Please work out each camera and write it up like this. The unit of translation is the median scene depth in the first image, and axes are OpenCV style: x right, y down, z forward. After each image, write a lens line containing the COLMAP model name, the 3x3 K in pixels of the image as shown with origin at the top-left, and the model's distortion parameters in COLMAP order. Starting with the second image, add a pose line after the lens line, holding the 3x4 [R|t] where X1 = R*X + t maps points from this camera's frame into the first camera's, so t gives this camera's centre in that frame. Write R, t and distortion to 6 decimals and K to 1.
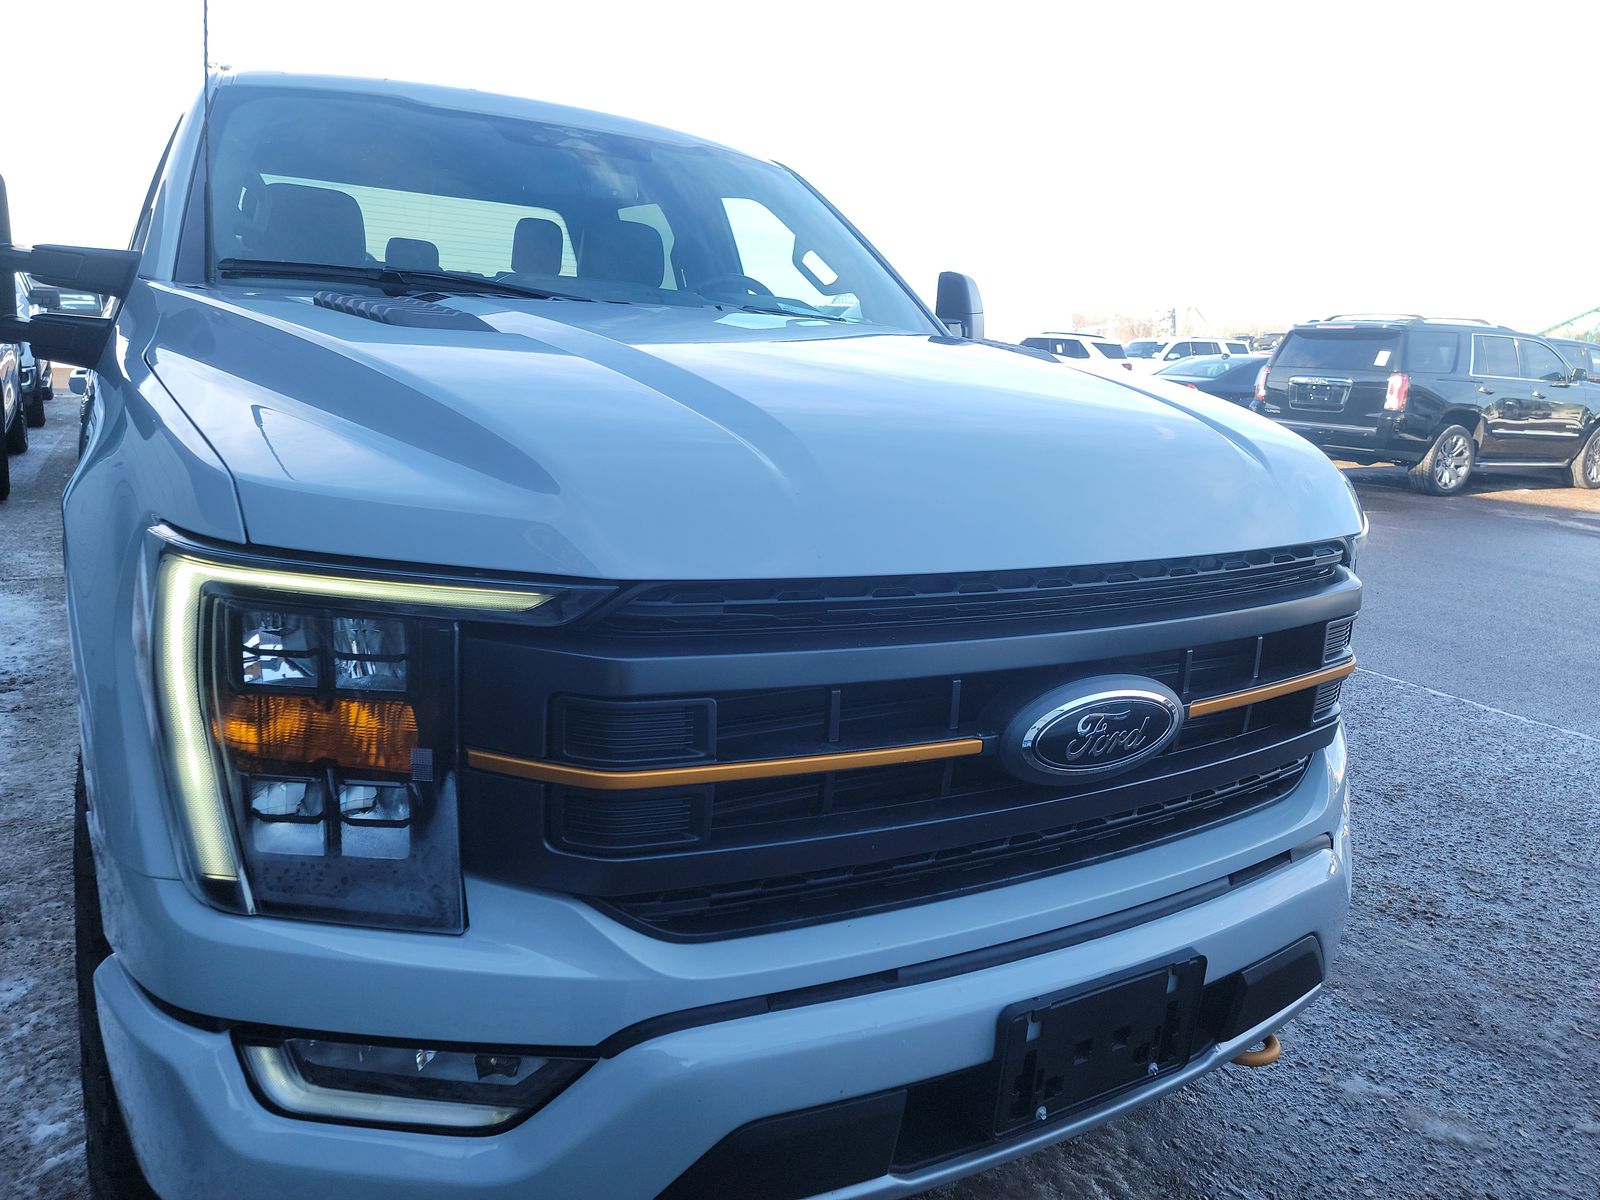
lens RADIAL K [[1107.0, 0, 800.9], [0, 1107.0, 576.8], [0, 0, 1]] dist [0.071745, -0.058151]
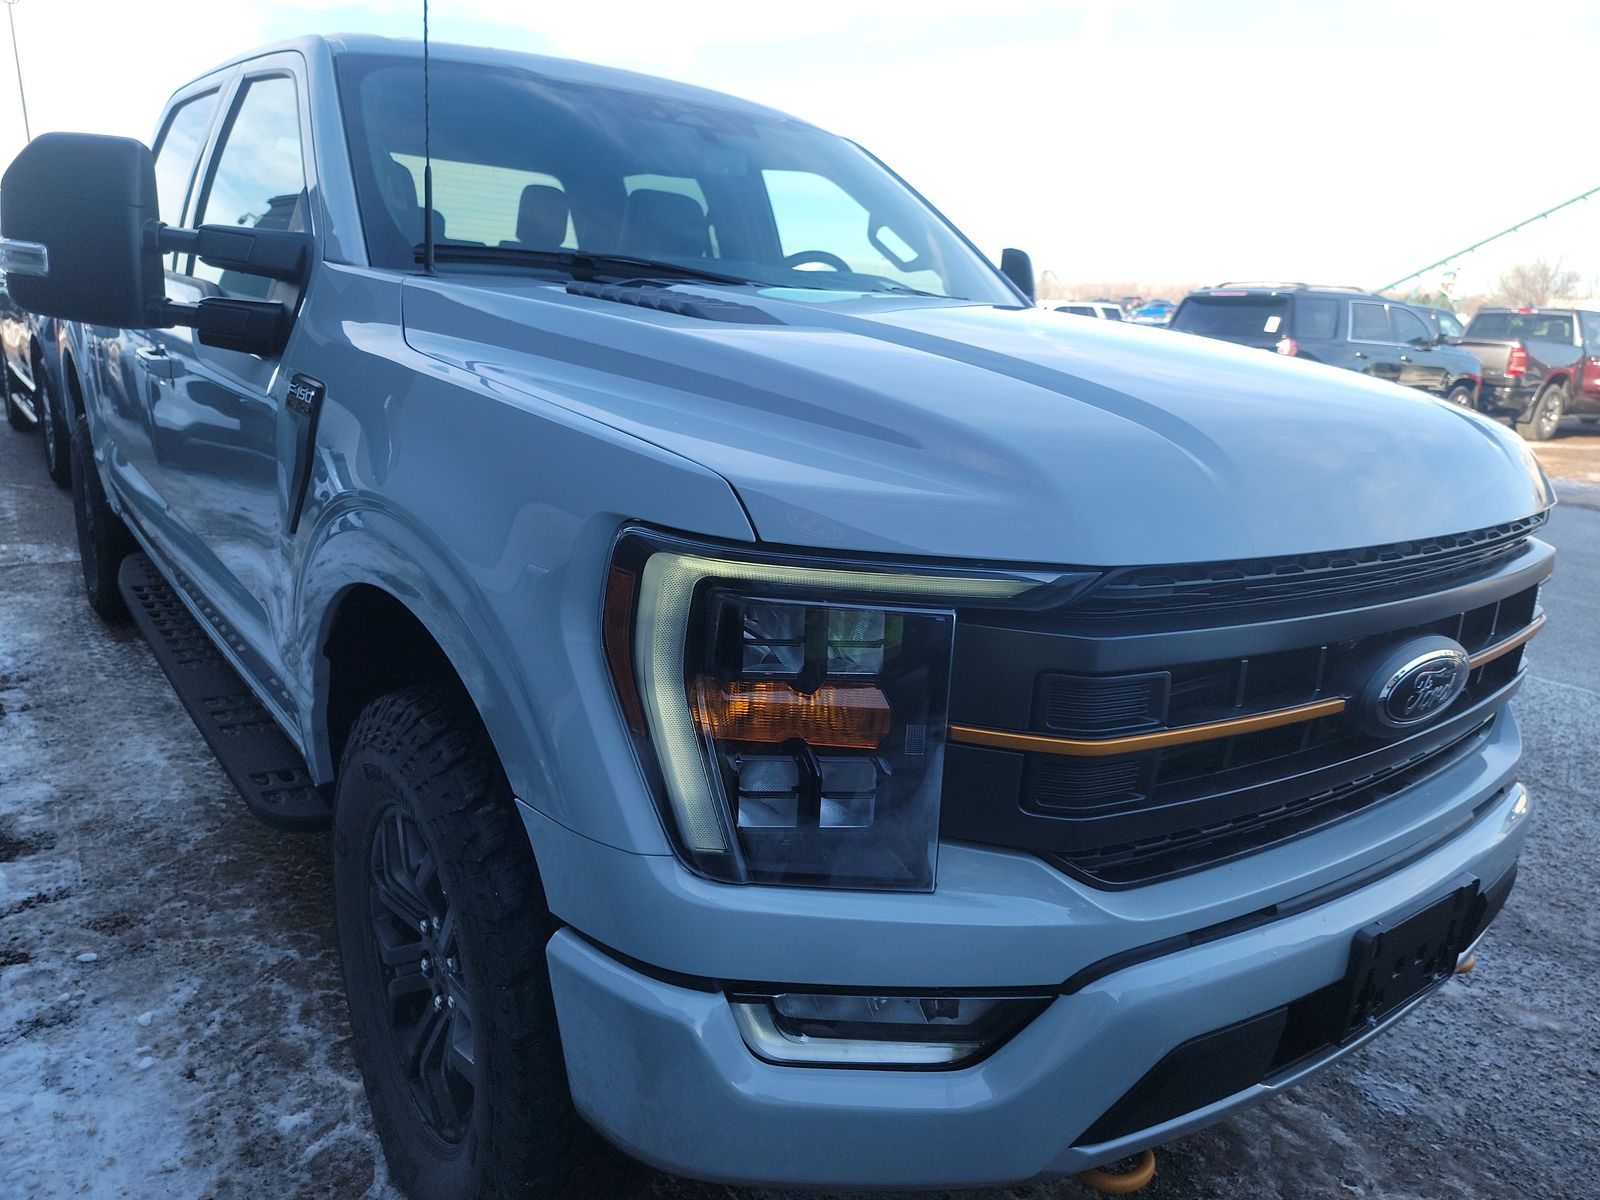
lens RADIAL K [[1115.7, 0, 800.0], [0, 1115.7, 600.0], [0, 0, 1]] dist [0.070500, -0.062355]
pose [[0.992246, -0.029562, 0.120724, -0.299313], [0.023369, 0.998353, 0.052398, -0.014507], [-0.122074, -0.049171, 0.991302, -0.031295]]
